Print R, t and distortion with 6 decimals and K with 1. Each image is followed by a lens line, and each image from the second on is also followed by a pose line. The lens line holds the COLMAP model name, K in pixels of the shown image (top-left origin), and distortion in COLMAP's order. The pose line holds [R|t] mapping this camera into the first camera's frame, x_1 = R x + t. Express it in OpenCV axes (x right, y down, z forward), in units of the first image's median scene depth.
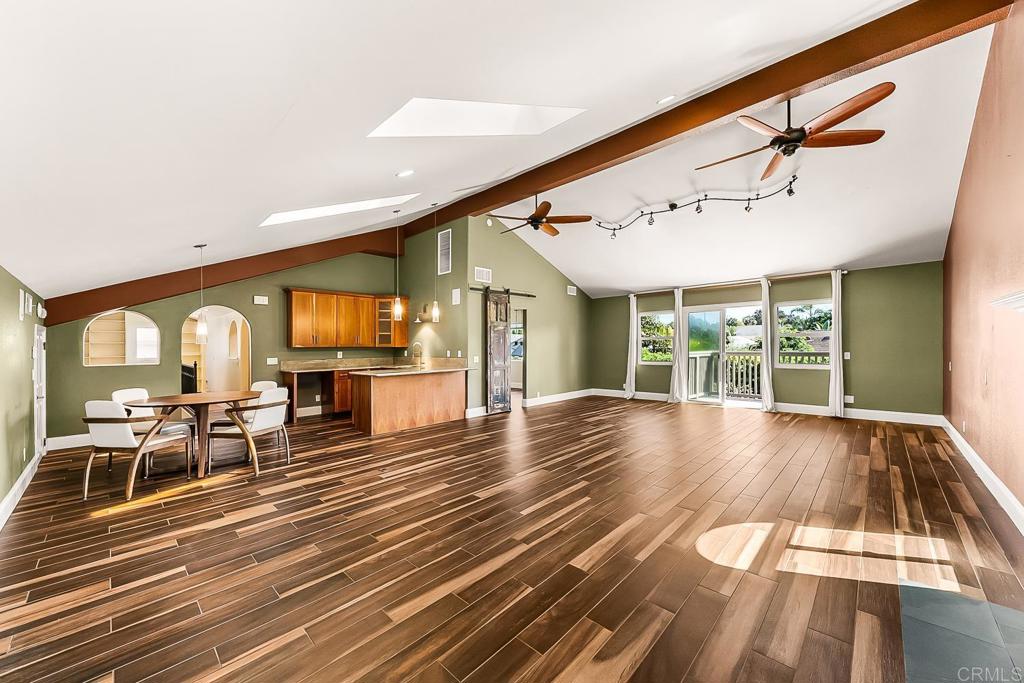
lens RADIAL K [[381.2, 0, 516.8], [0, 381.2, 348.2], [0, 0, 1]] dist [0.000485, -0.000071]
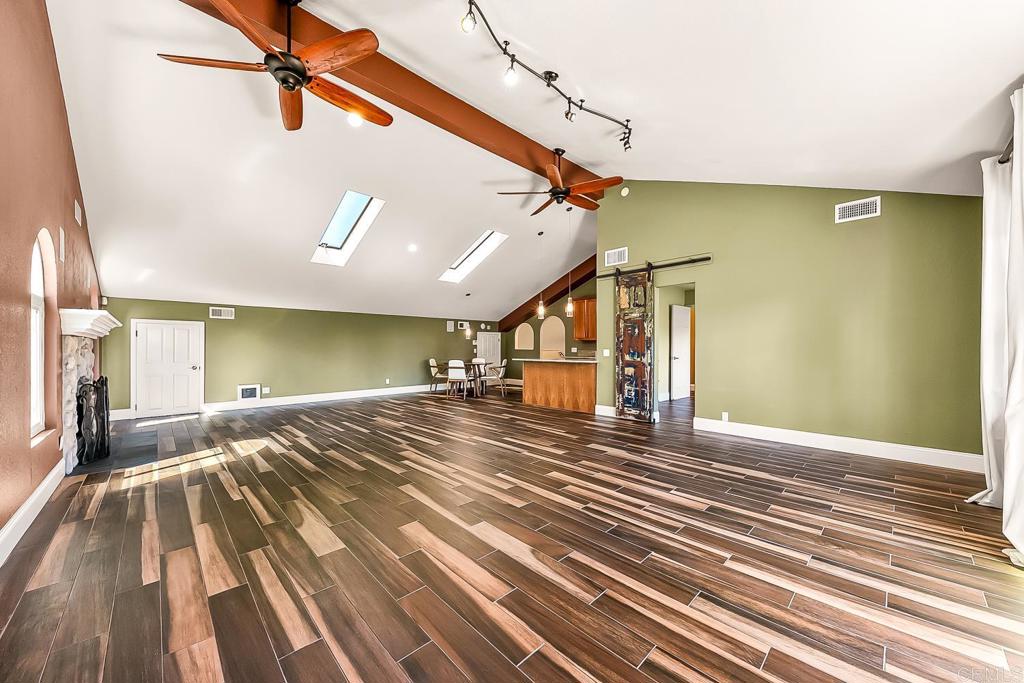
lens RADIAL K [[381.2, 0, 516.8], [0, 381.2, 341.2], [0, 0, 1]] dist [0.000485, -0.000071]
pose [[-0.050644, -0.002892, -0.998713, 0.844374], [-0.004865, 0.999985, -0.002649, 0.005338], [0.998705, 0.004724, -0.050657, 0.864913]]
